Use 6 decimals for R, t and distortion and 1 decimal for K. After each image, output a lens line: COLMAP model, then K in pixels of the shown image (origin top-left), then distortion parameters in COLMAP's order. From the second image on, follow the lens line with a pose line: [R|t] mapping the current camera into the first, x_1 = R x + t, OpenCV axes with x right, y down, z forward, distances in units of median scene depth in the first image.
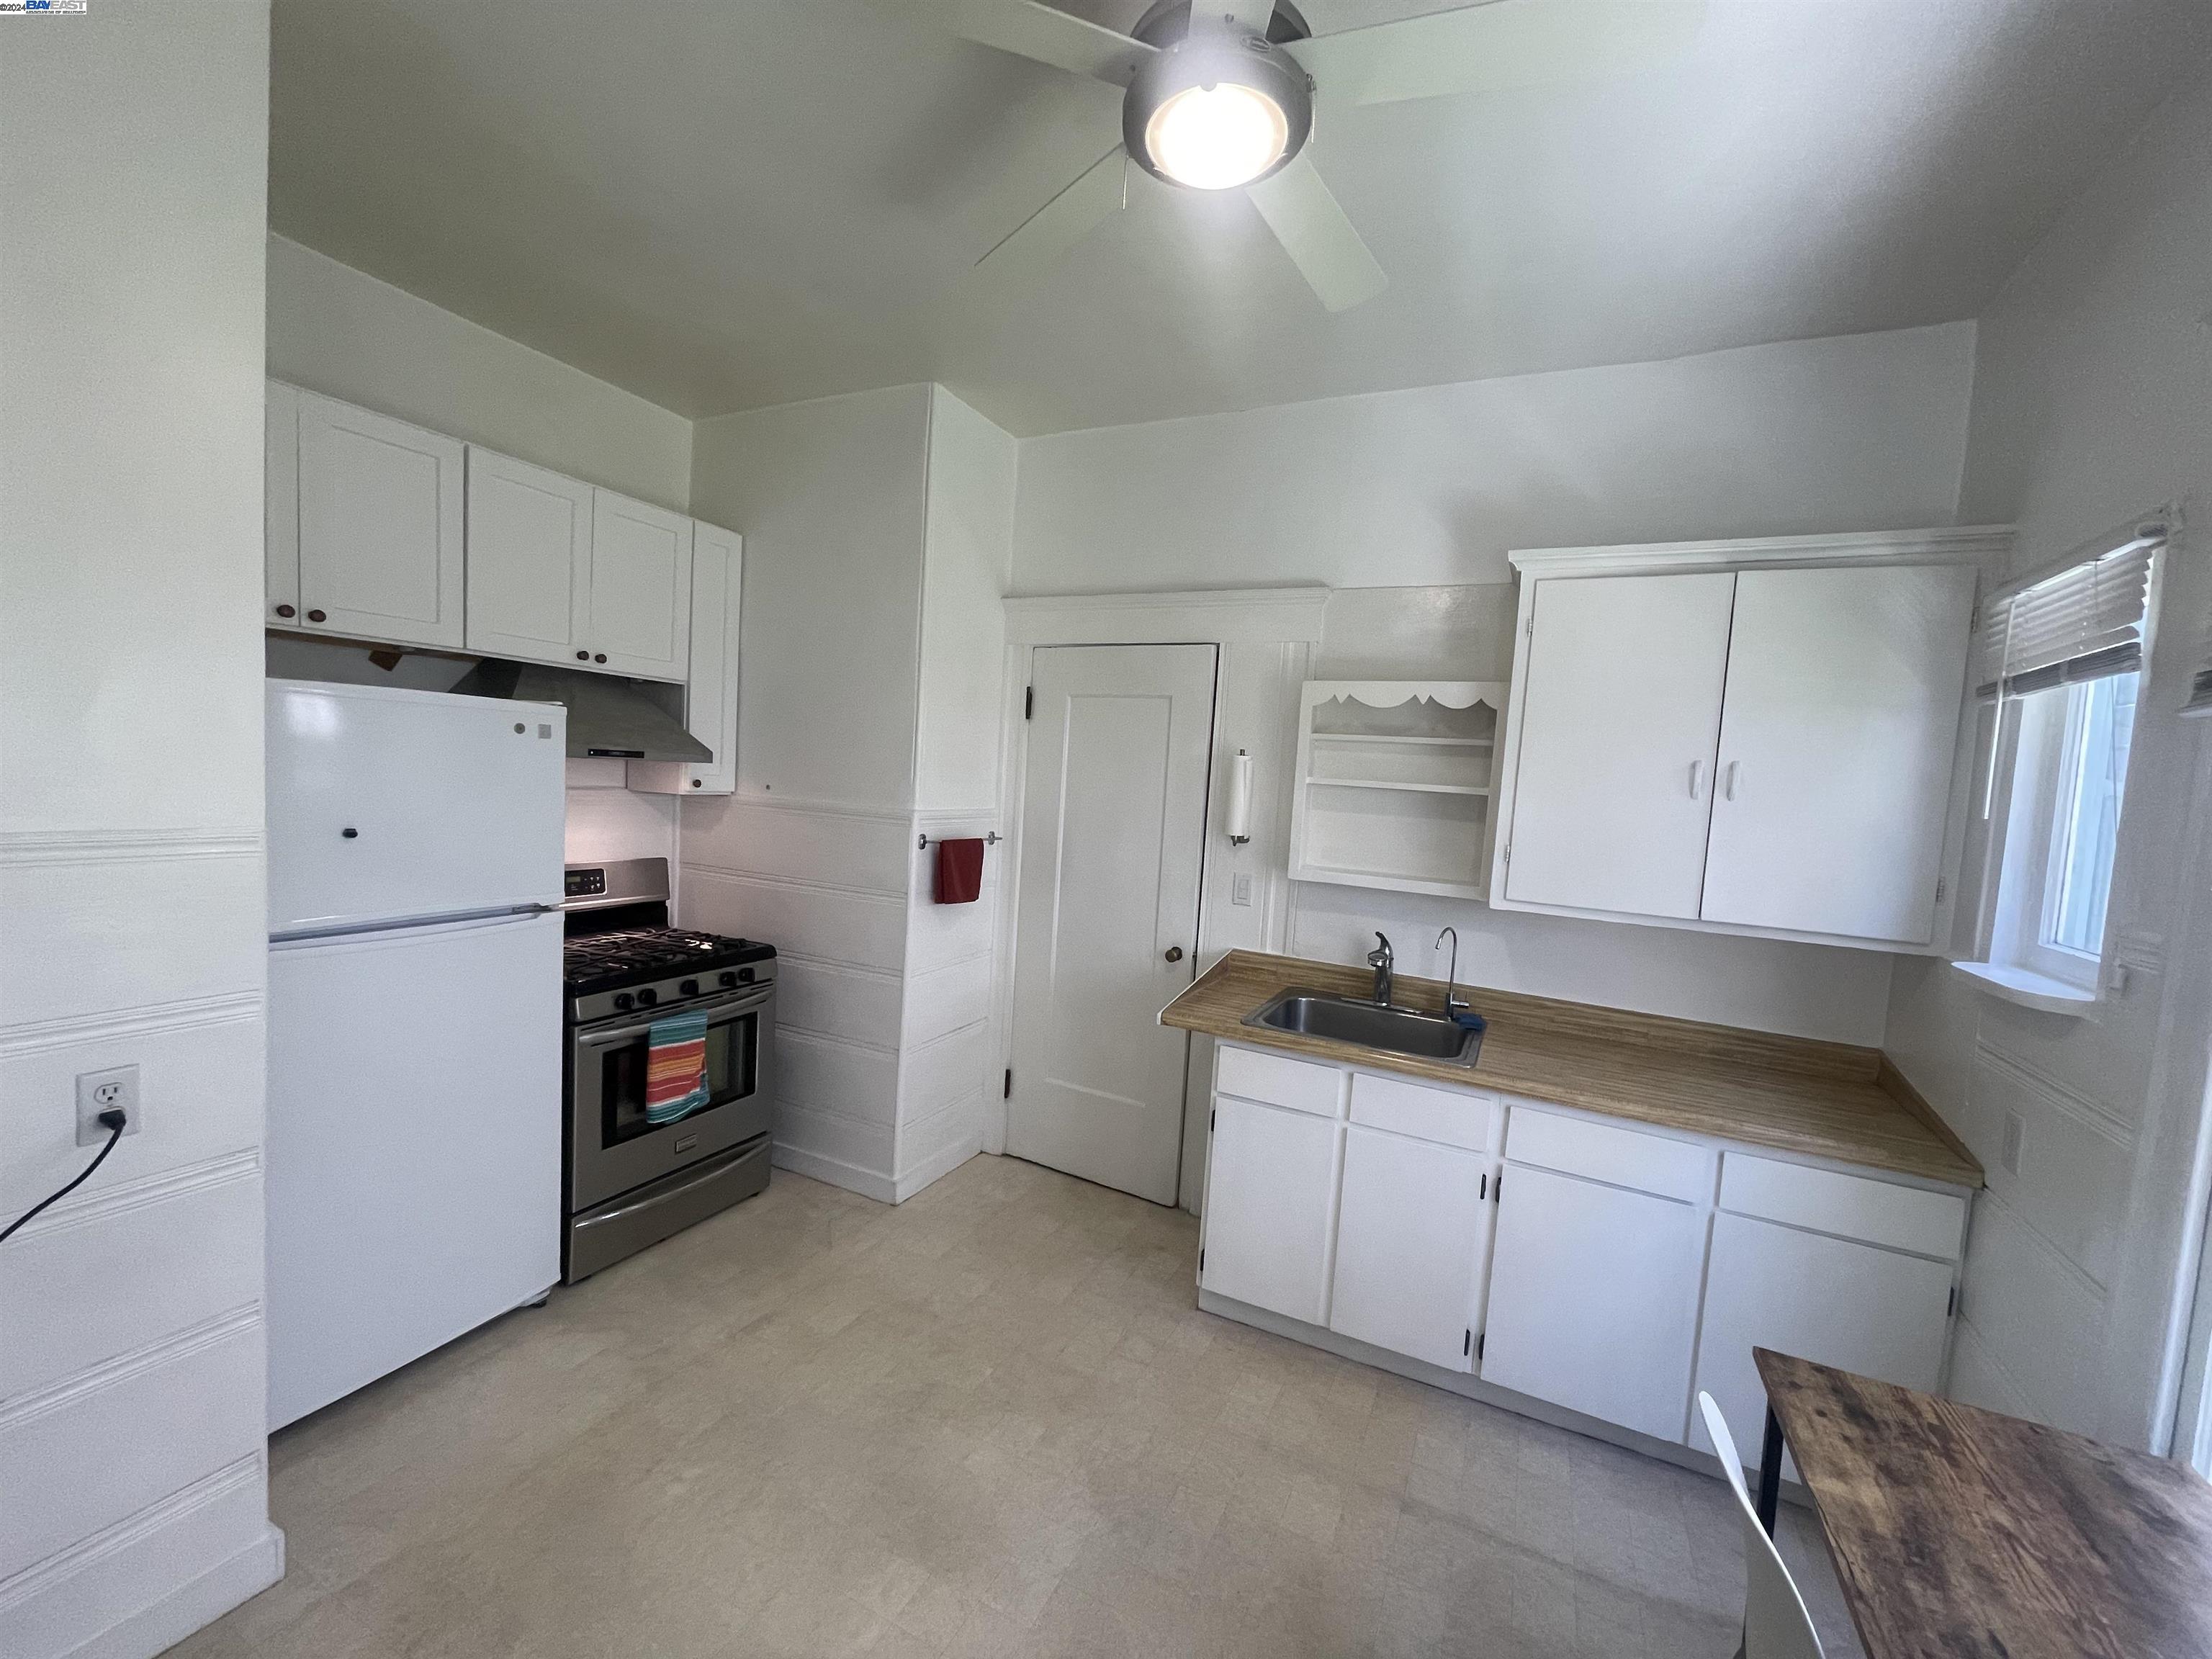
lens RADIAL K [[884.1, 0, 1118.9], [0, 884.1, 831.2], [0, 0, 1]] dist [-0.013796, 0.005529]
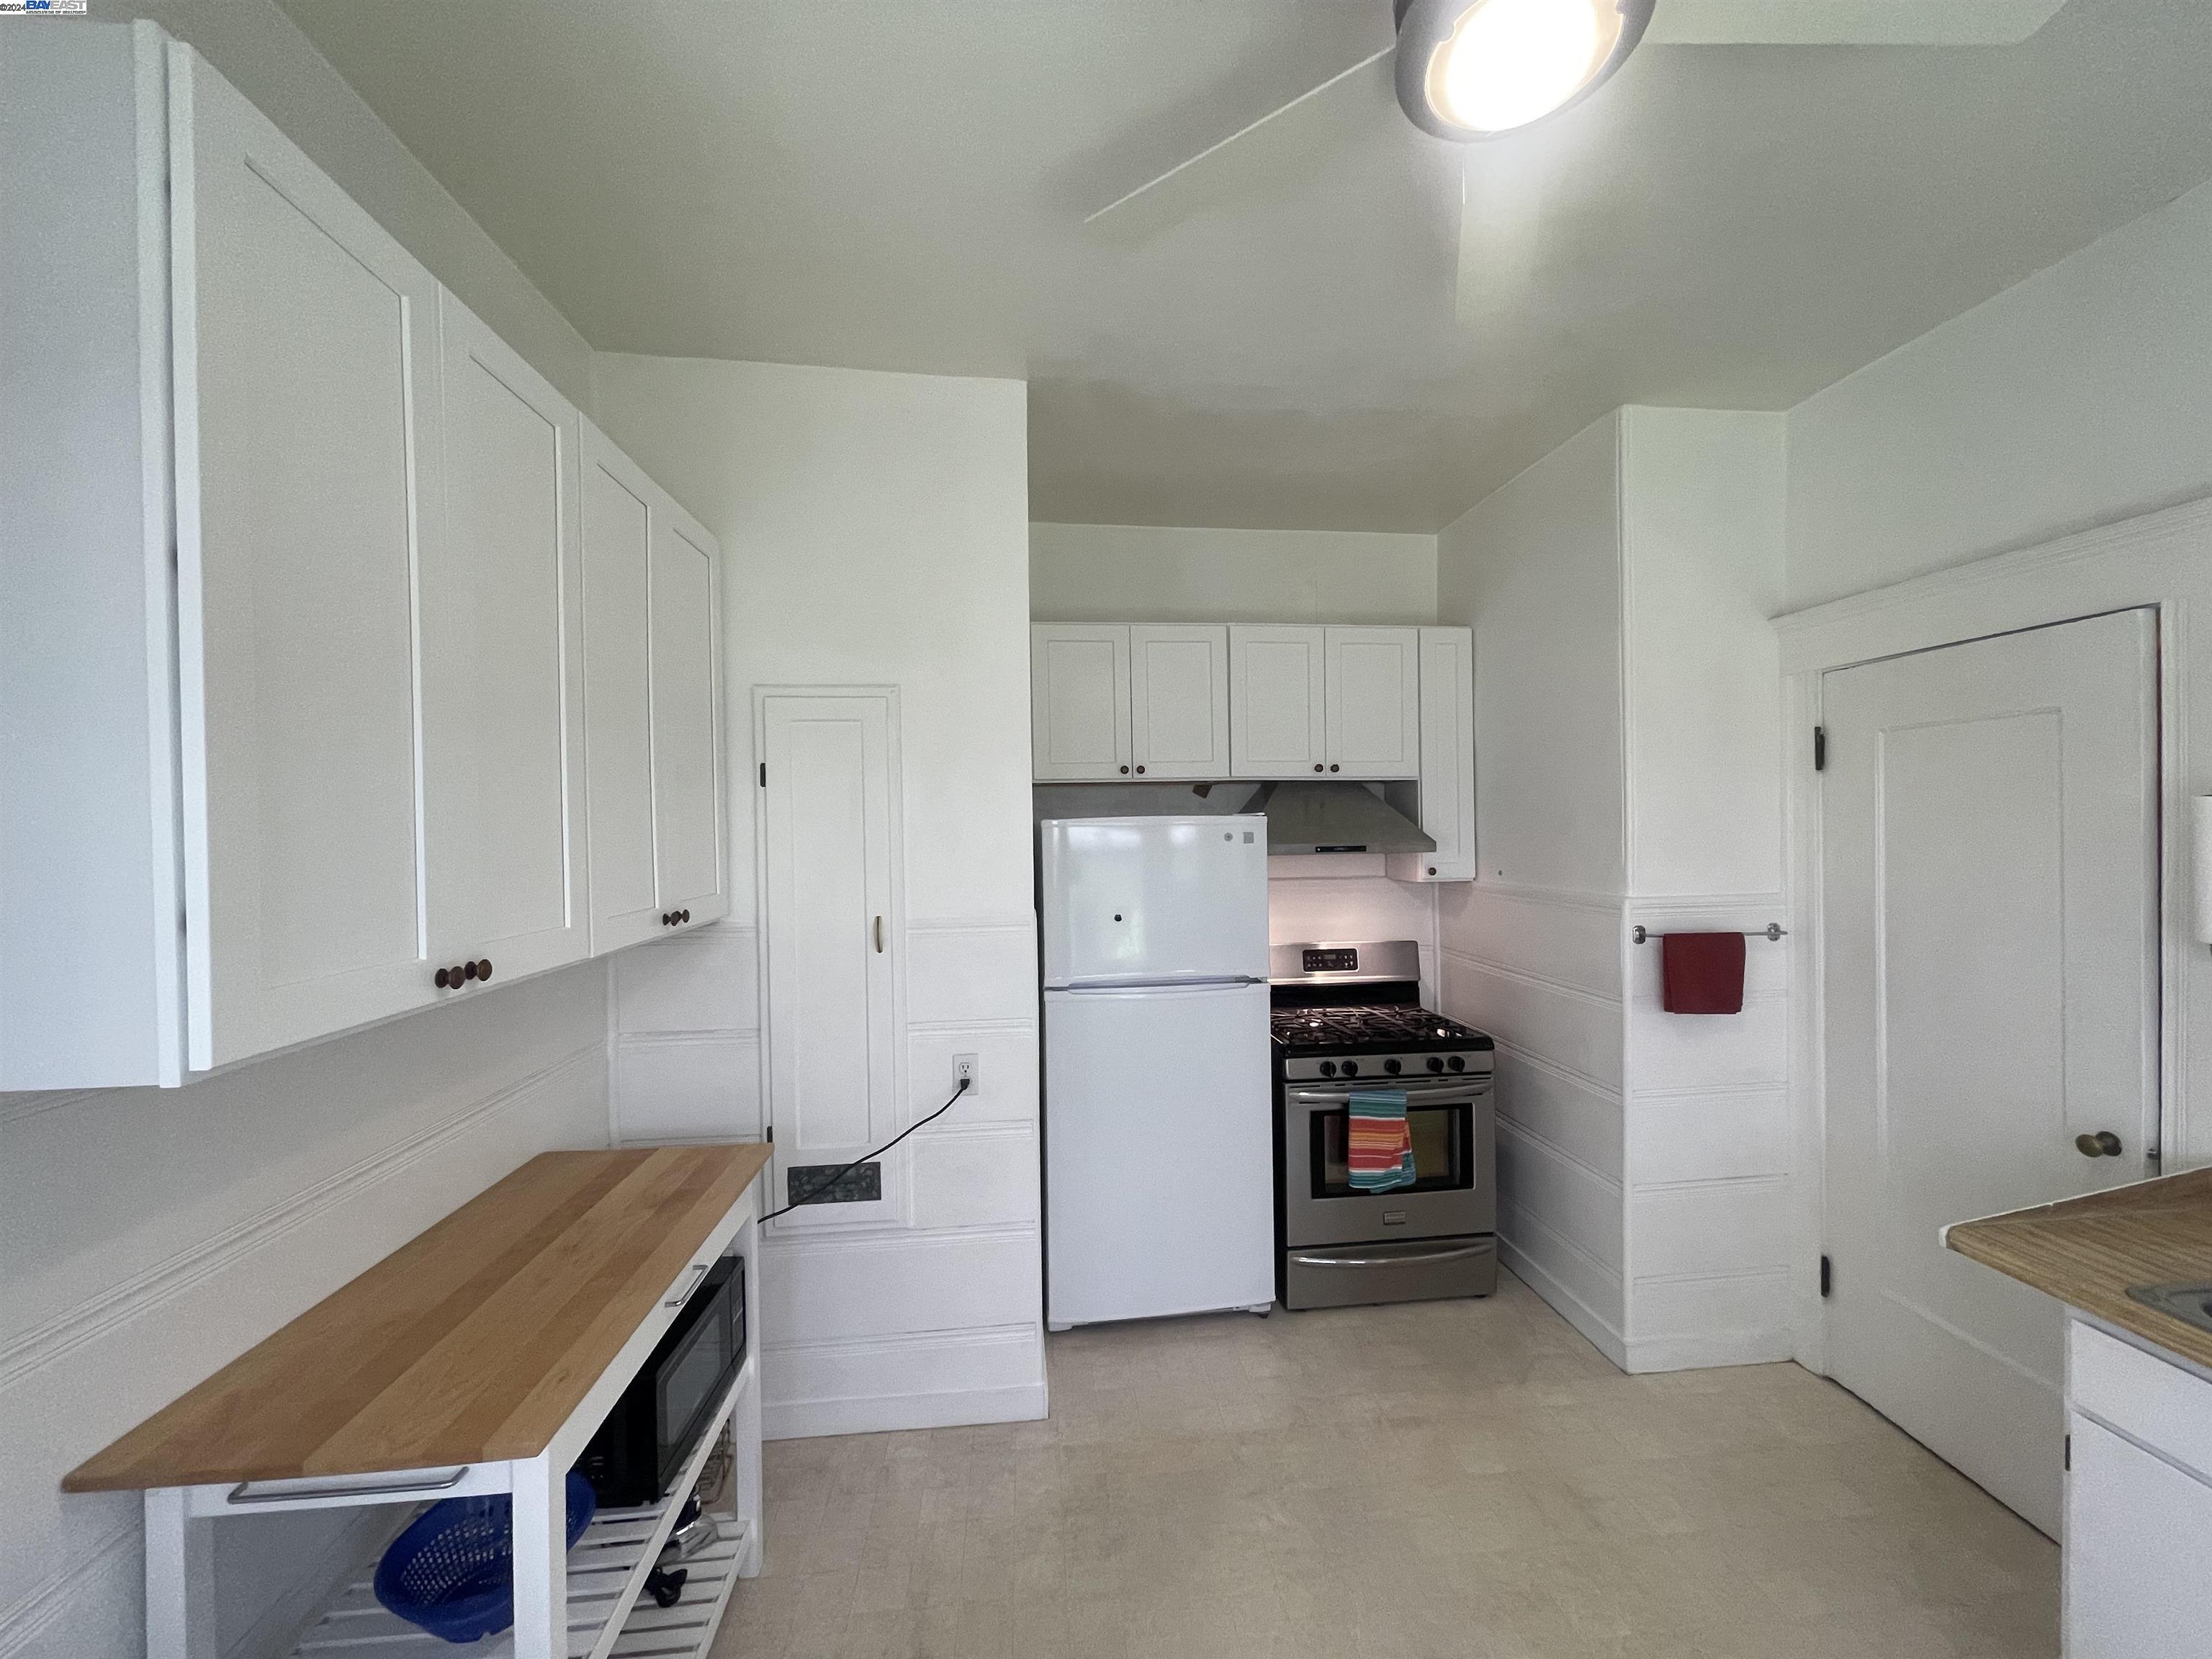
lens RADIAL K [[884.1, 0, 1118.9], [0, 884.1, 831.2], [0, 0, 1]] dist [-0.013796, 0.005529]
pose [[0.524496, -0.064874, -0.848938, 0.257164], [-0.008393, 0.996650, -0.081347, -0.015294], [0.851372, 0.049792, 0.522194, 0.152119]]
